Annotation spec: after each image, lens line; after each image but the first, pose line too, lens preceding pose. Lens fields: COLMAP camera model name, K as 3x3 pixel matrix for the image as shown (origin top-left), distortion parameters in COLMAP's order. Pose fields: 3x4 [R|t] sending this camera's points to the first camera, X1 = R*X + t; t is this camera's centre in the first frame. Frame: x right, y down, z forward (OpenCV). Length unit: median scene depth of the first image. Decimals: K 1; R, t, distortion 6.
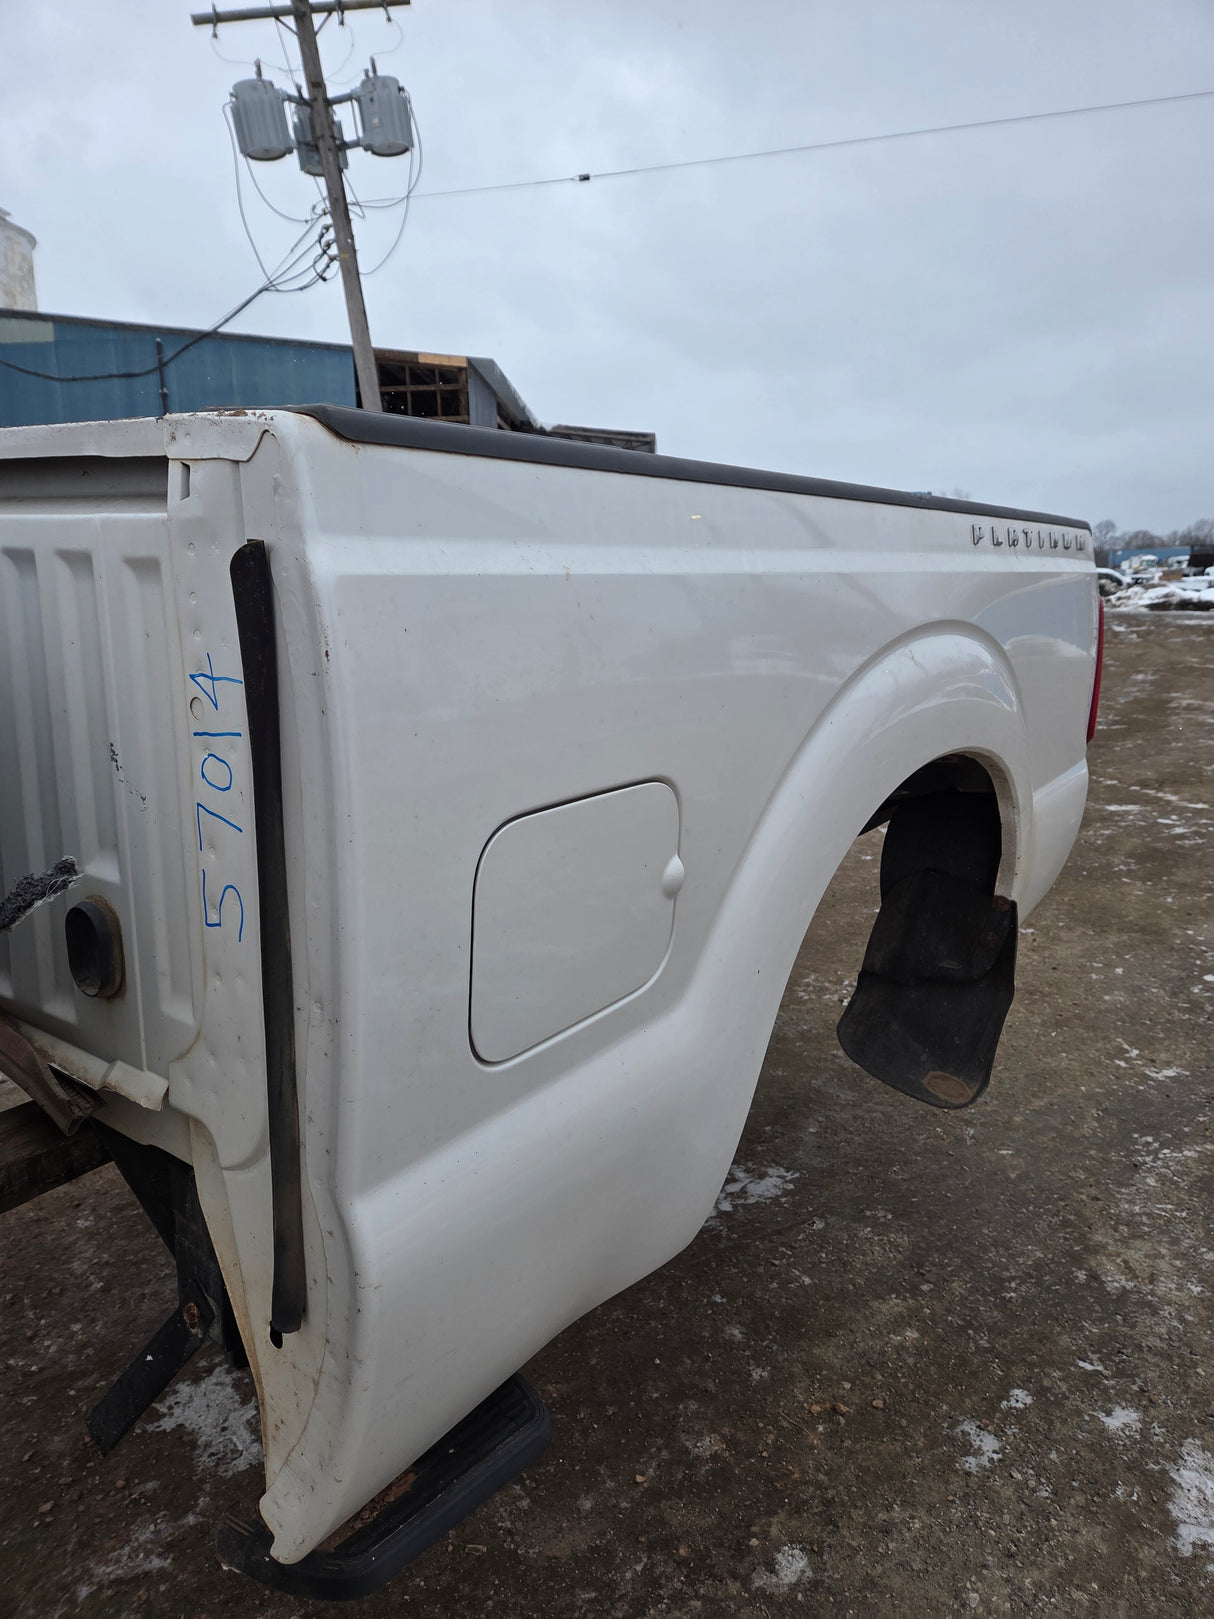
lens RADIAL K [[1086.3, 0, 609.0], [0, 1086.3, 800.1], [0, 0, 1]] dist [0.058419, -0.050441]
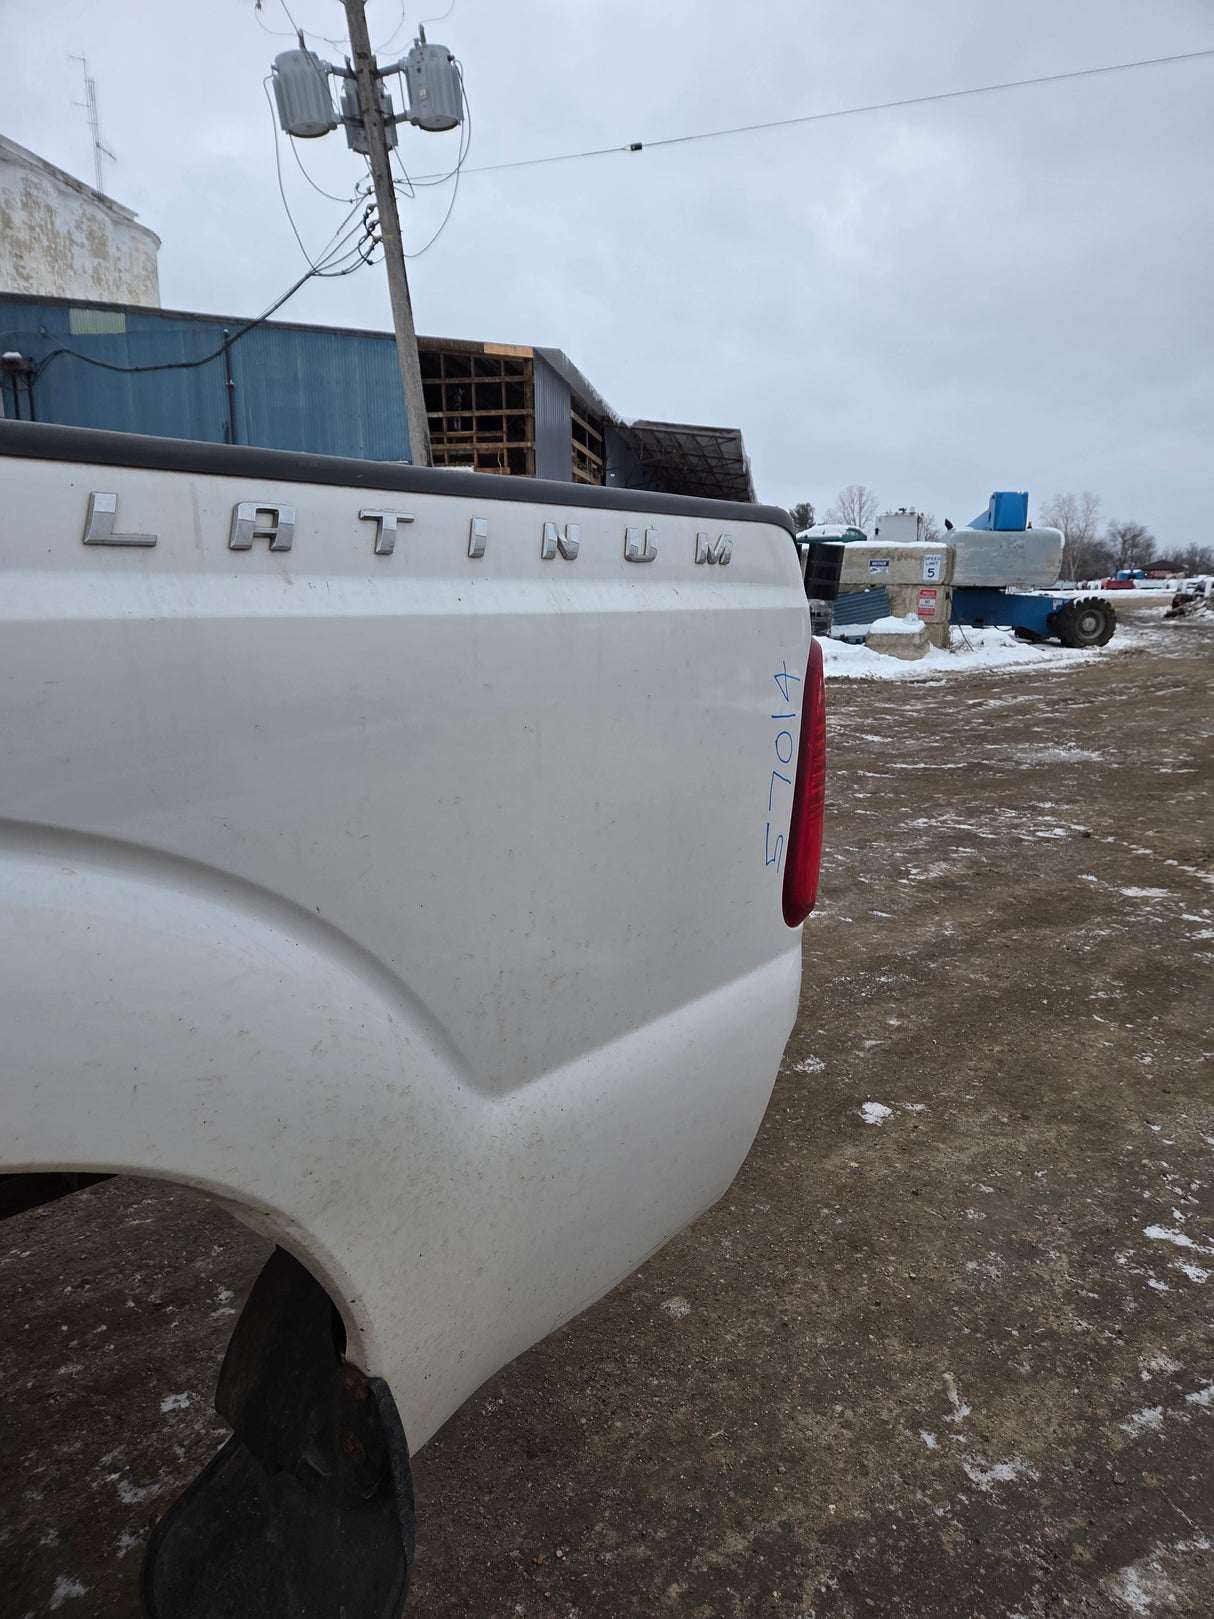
lens RADIAL K [[1086.3, 0, 608.4], [0, 1086.3, 808.7], [0, 0, 1]] dist [0.058419, -0.050441]
pose [[0.994971, 0.037769, -0.092764, 0.359801], [-0.037104, 0.999272, 0.008882, -0.100370], [0.093032, -0.005395, 0.995648, 0.428094]]
